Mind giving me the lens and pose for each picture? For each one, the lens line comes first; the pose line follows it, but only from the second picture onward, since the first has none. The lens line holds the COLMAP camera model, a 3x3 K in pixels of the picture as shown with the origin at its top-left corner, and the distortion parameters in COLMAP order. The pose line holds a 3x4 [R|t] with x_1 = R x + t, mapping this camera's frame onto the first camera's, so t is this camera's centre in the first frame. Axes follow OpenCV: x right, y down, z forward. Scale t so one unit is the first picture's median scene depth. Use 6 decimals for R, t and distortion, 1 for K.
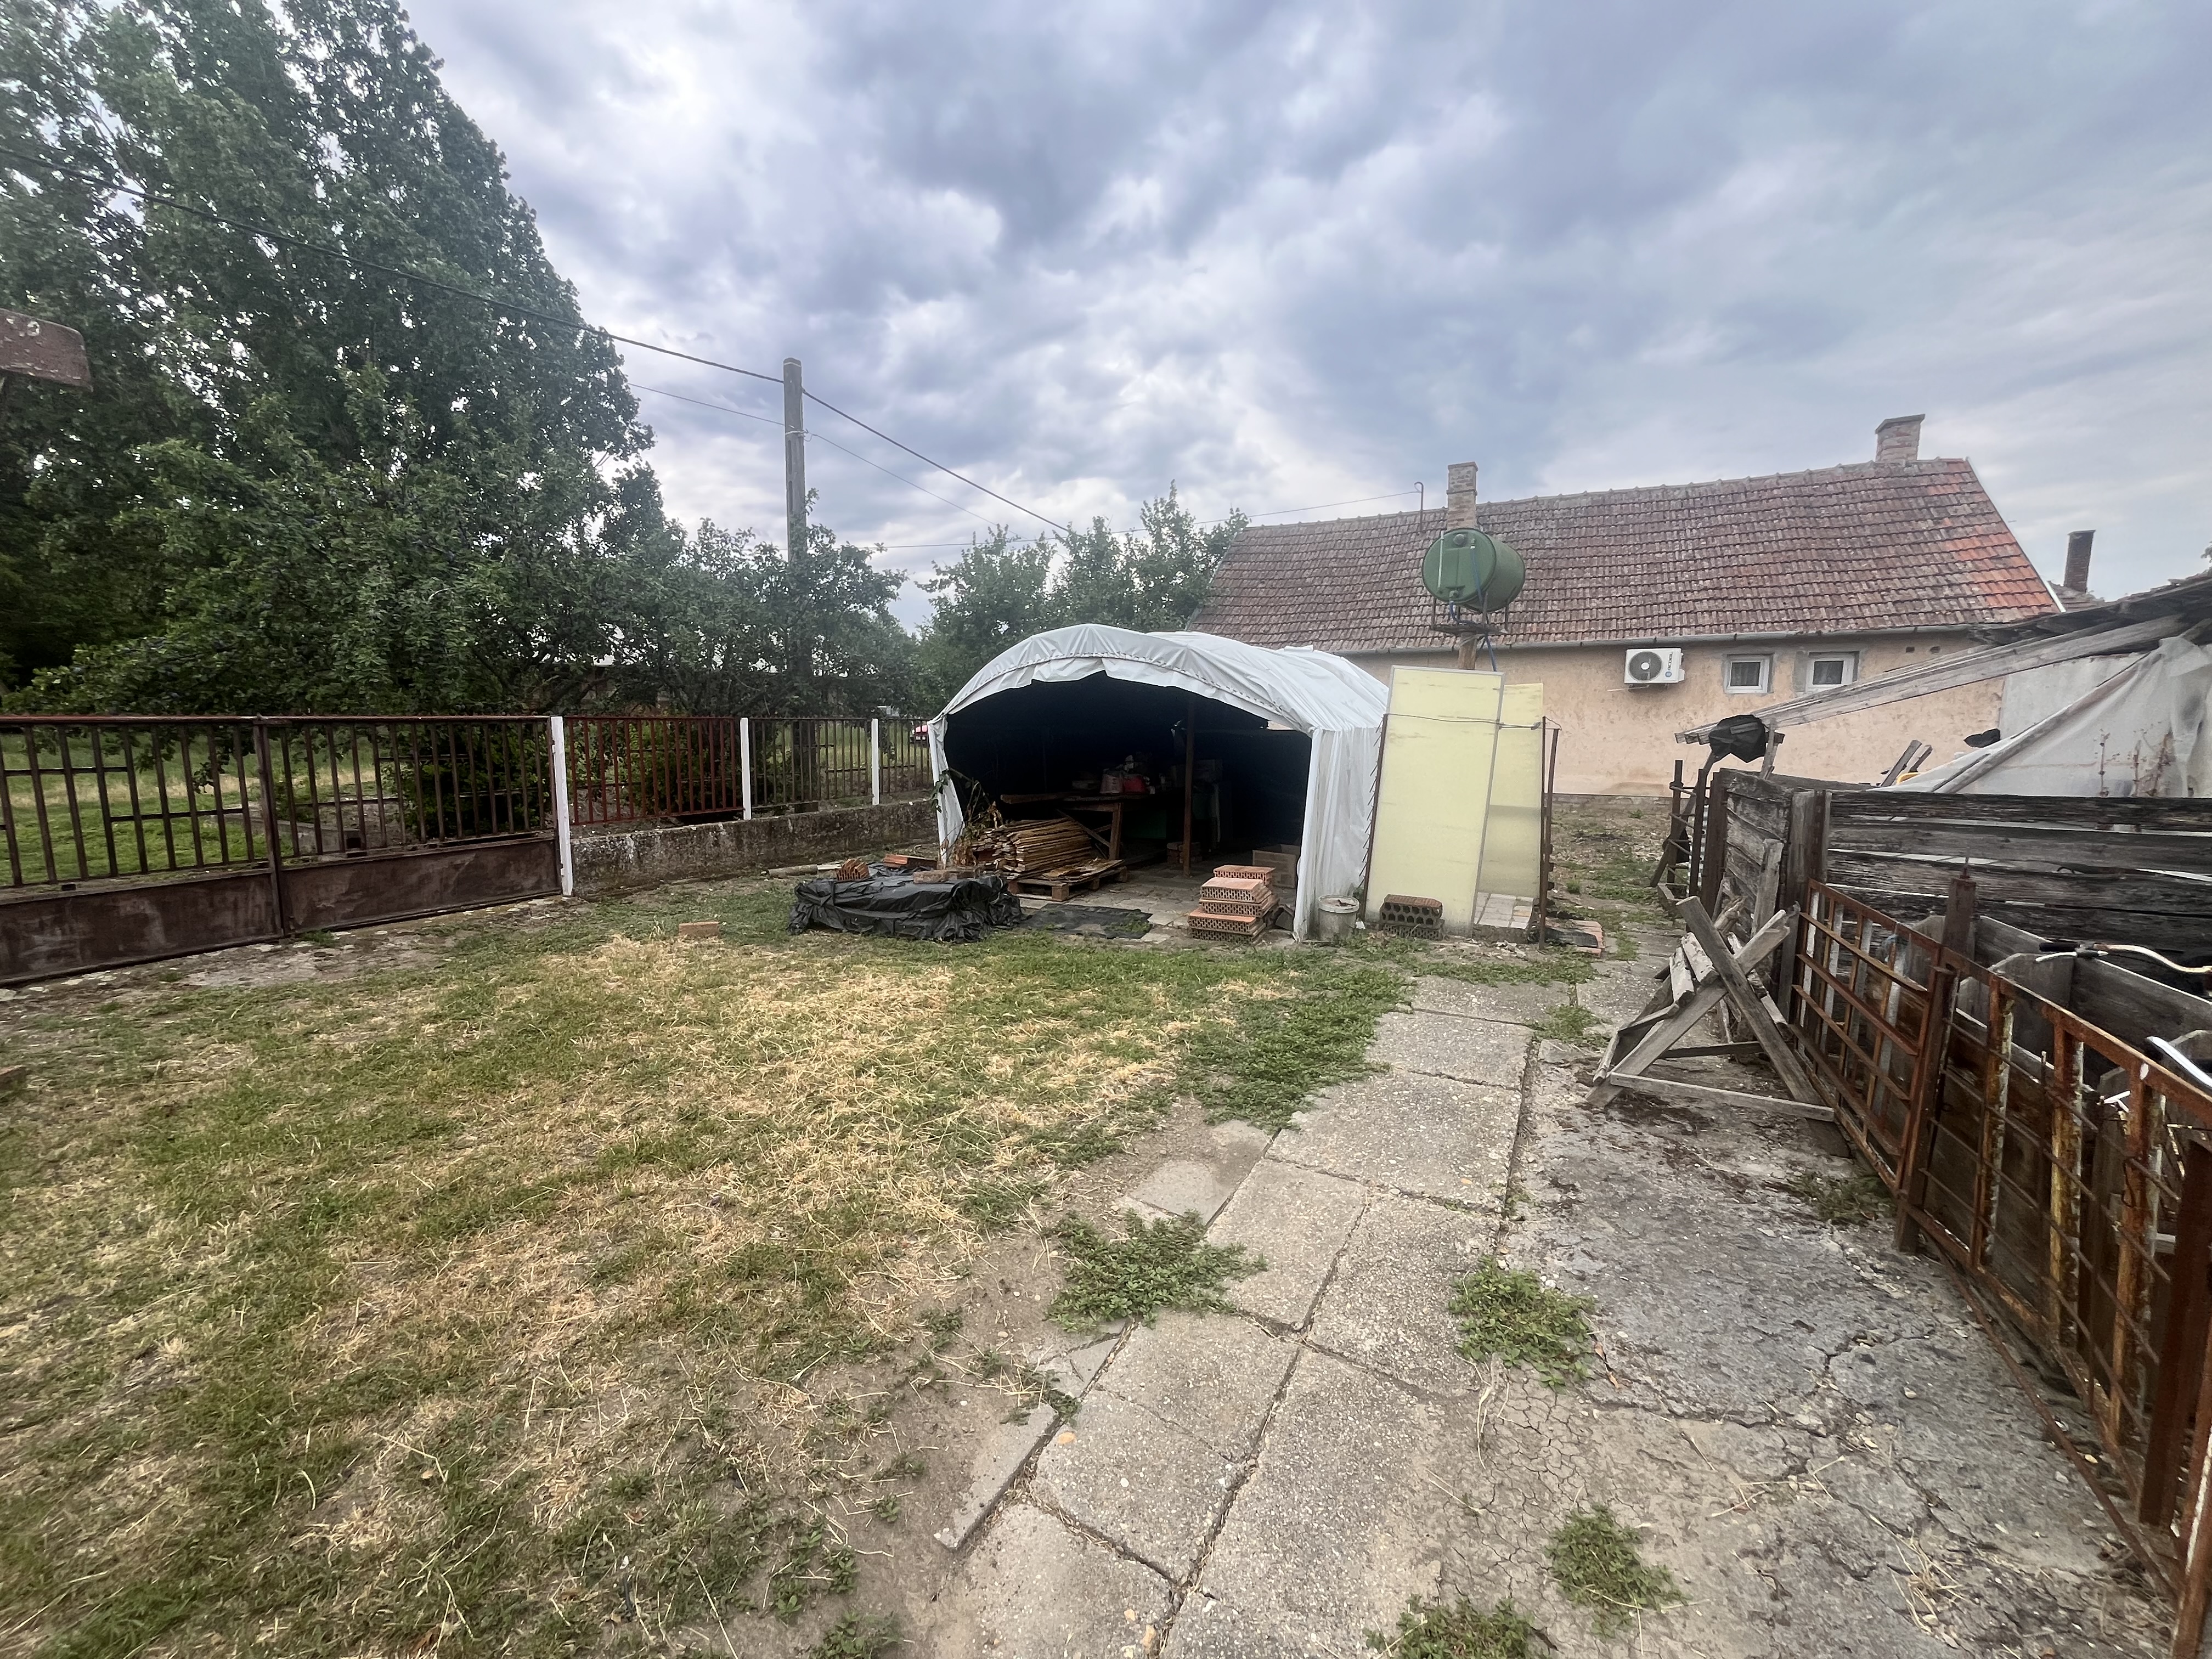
lens RADIAL K [[879.2, 0, 1113.5], [0, 879.2, 831.0], [0, 0, 1]] dist [-0.013081, 0.001473]
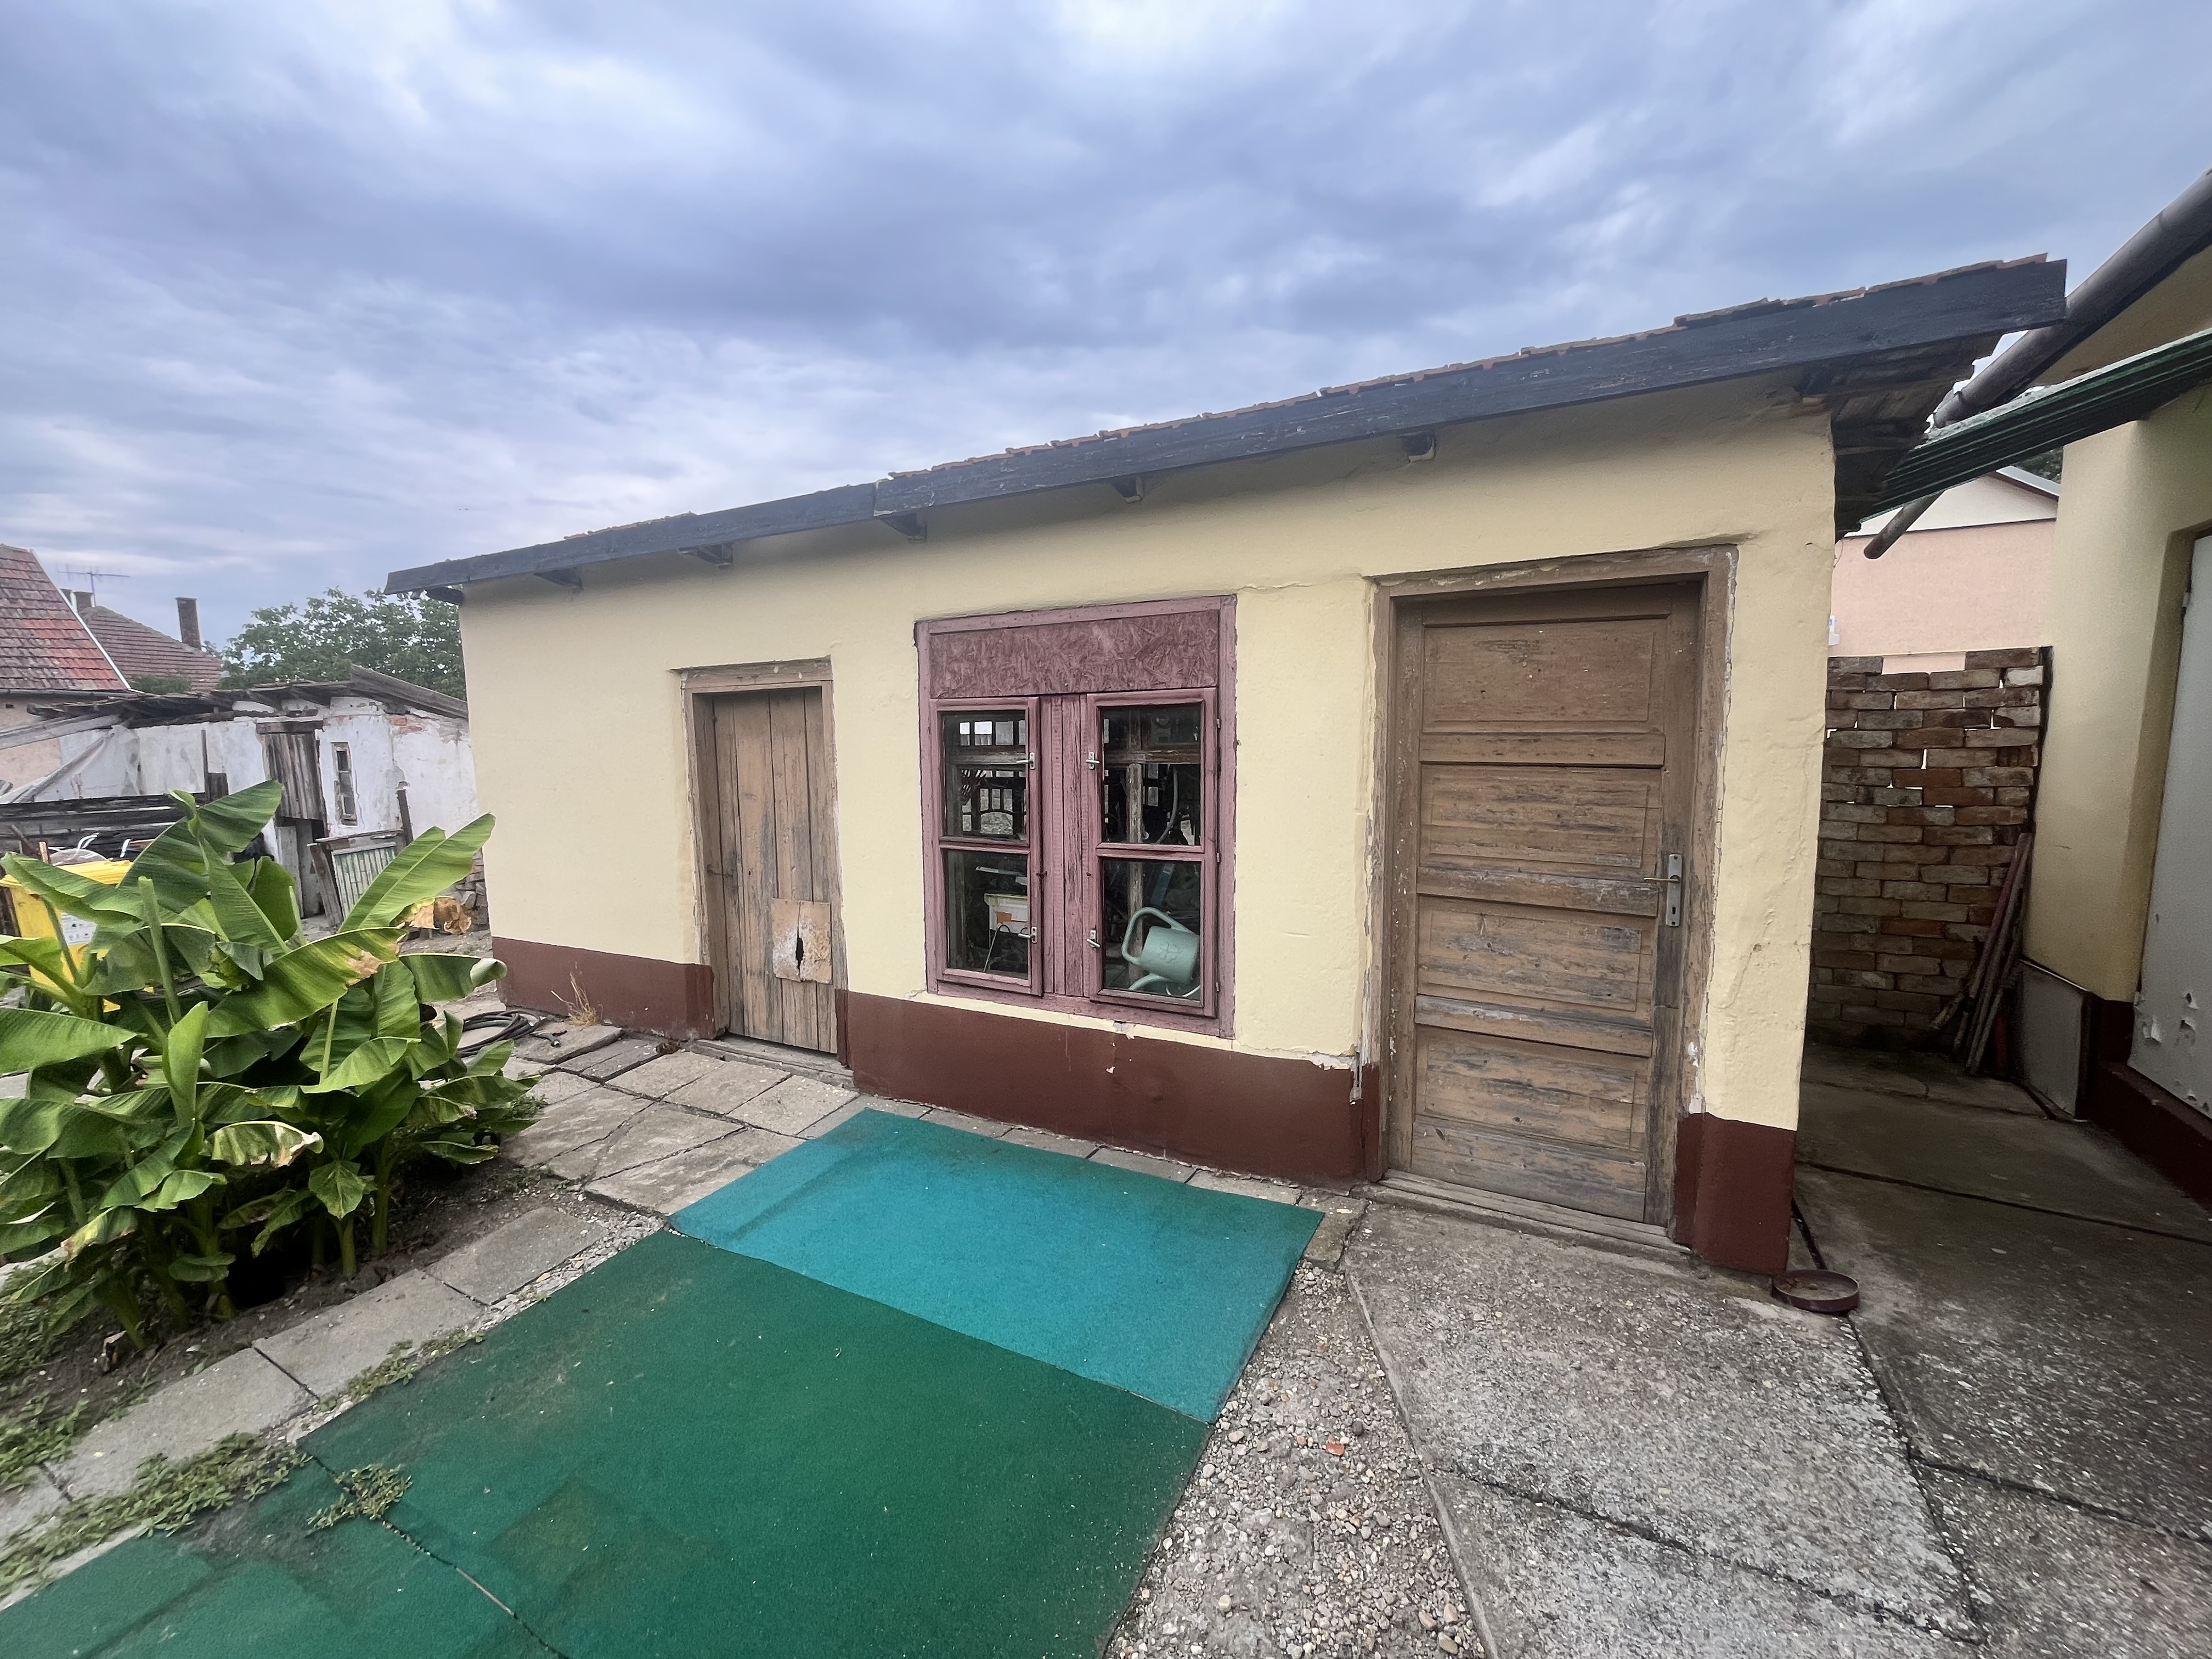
lens RADIAL K [[879.2, 0, 1108.1], [0, 879.2, 790.4], [0, 0, 1]] dist [-0.013081, 0.001473]
pose [[-0.019754, -0.067426, 0.997529, -0.542733], [0.142624, 0.987330, 0.069561, 0.077498], [-0.989580, 0.143646, -0.009887, -0.794783]]
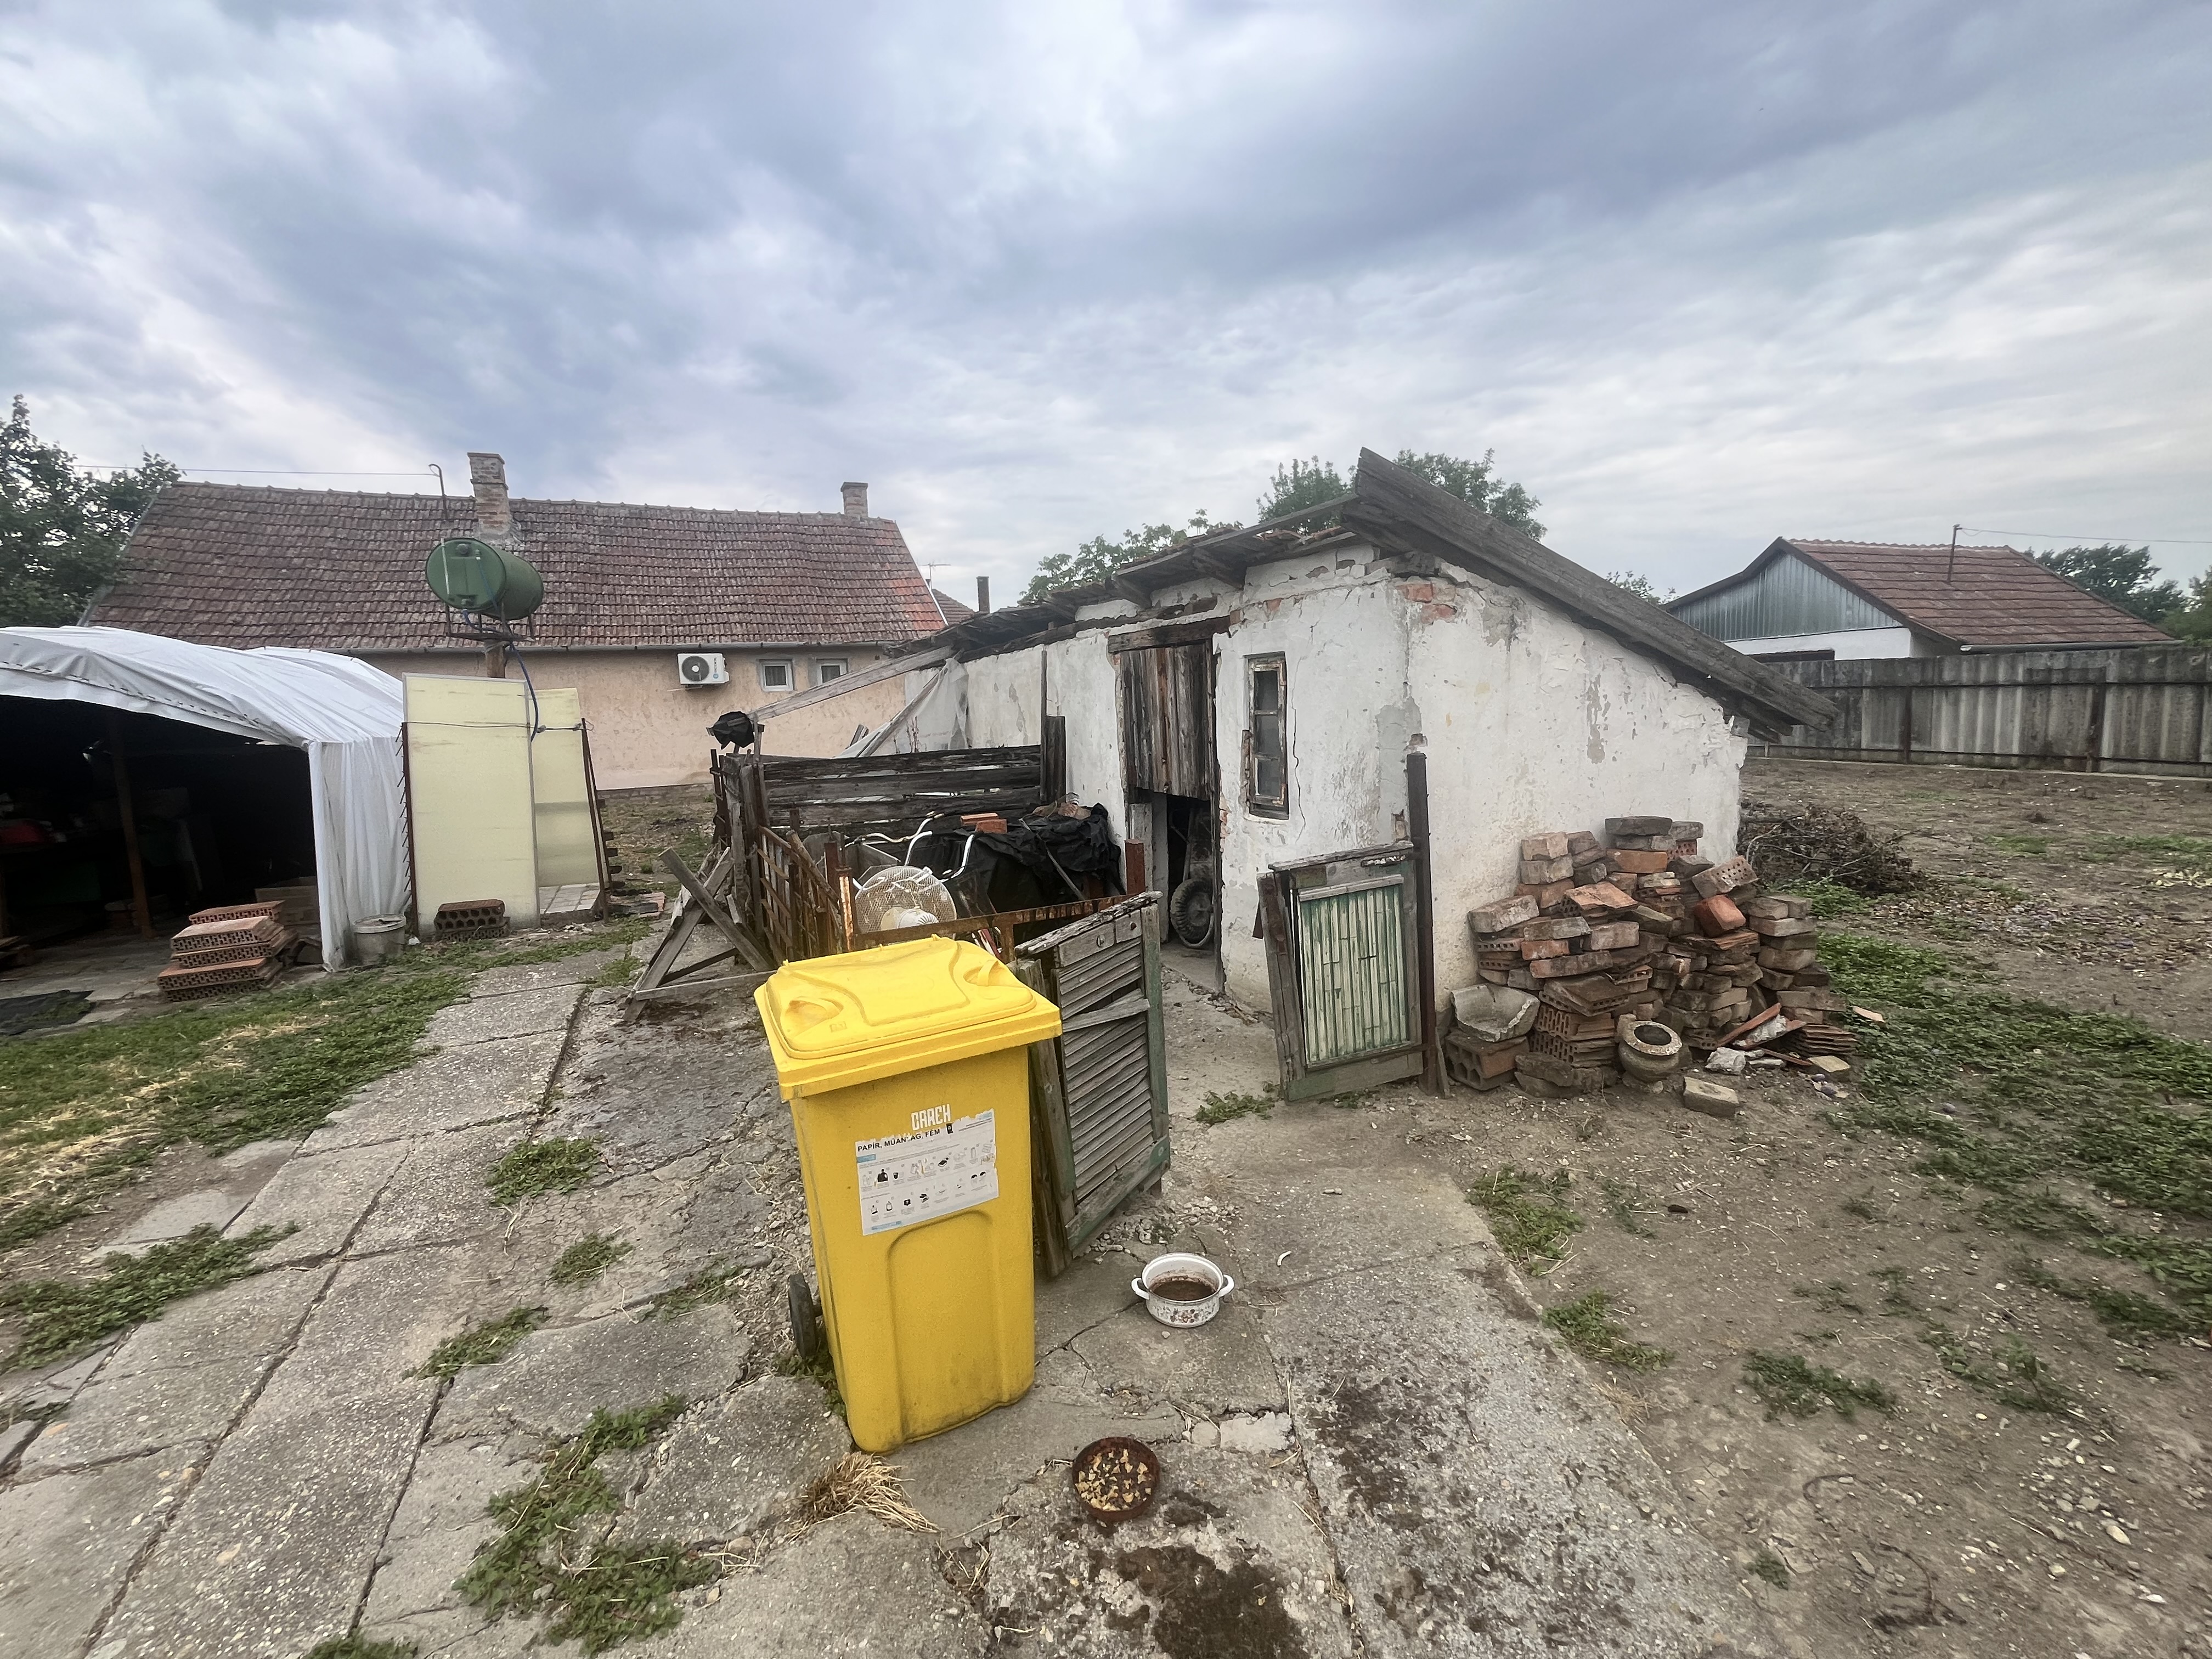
lens RADIAL K [[879.2, 0, 1102.1], [0, 879.2, 829.5], [0, 0, 1]] dist [-0.013081, 0.001473]
pose [[0.599461, -0.136489, 0.788680, -0.005003], [0.134941, 0.988483, 0.068501, 0.020458], [-0.788947, 0.065362, 0.610975, -0.177817]]
